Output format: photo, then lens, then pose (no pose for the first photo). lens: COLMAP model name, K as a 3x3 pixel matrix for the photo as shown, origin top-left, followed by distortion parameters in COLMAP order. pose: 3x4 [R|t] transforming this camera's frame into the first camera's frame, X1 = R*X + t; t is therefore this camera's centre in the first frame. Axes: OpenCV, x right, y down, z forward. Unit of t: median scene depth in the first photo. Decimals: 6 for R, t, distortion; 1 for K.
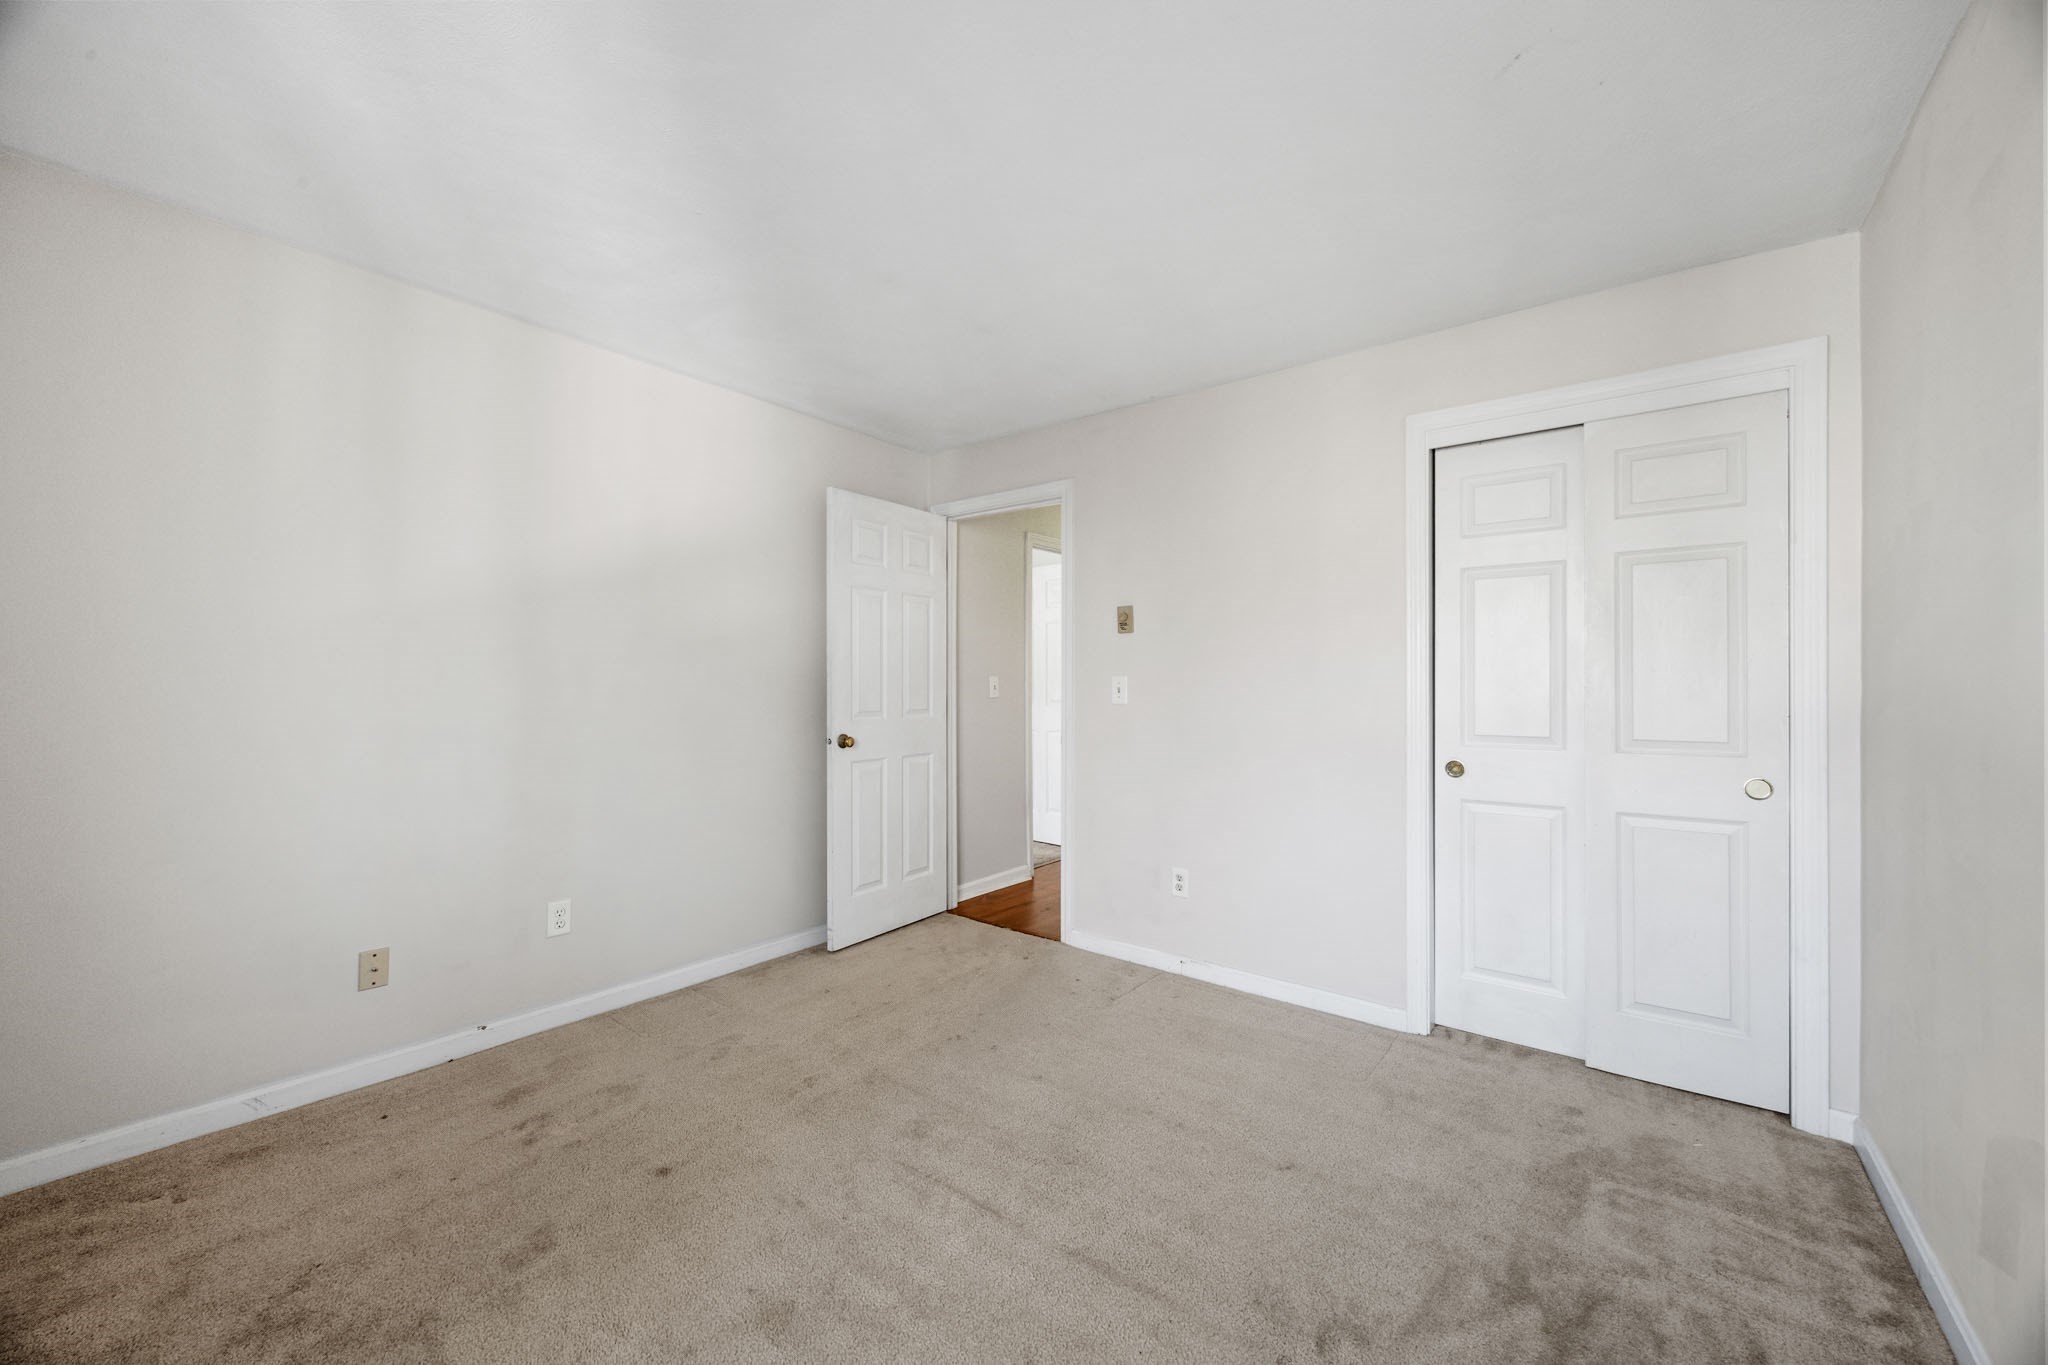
lens RADIAL K [[782.7, 0, 1018.6], [0, 782.7, 687.3], [0, 0, 1]] dist [-0.004835, -0.000018]
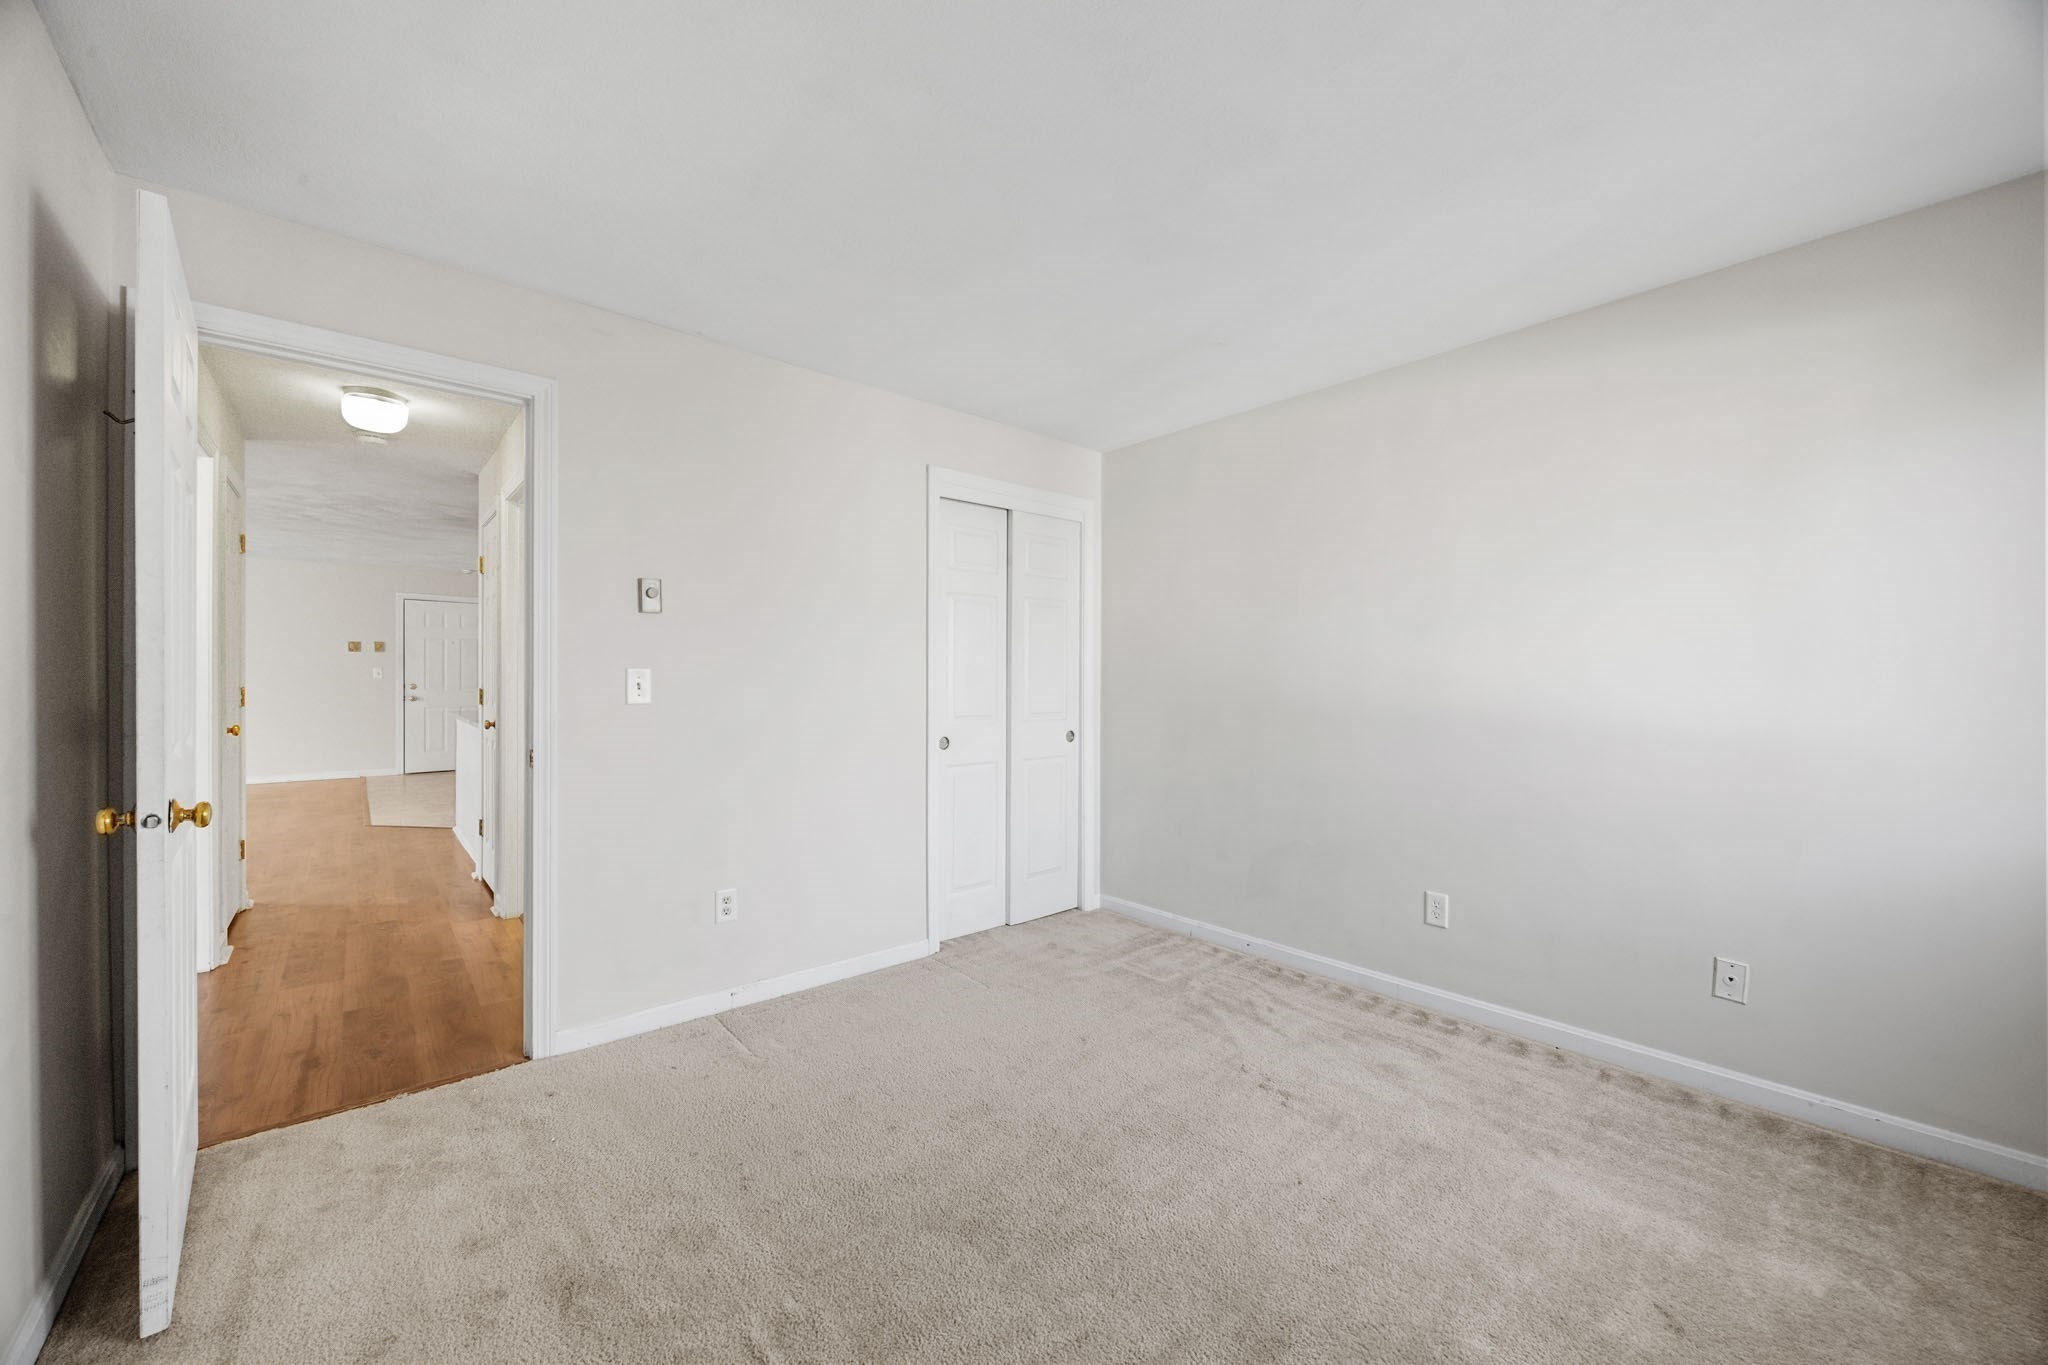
lens RADIAL K [[782.7, 0, 1024.3], [0, 782.7, 682.5], [0, 0, 1]] dist [-0.004835, -0.000018]
pose [[0.186692, 0.004538, 0.982408, -0.692693], [0.009279, 0.999937, -0.006383, 0.010631], [-0.982375, 0.010308, 0.186638, 0.592694]]
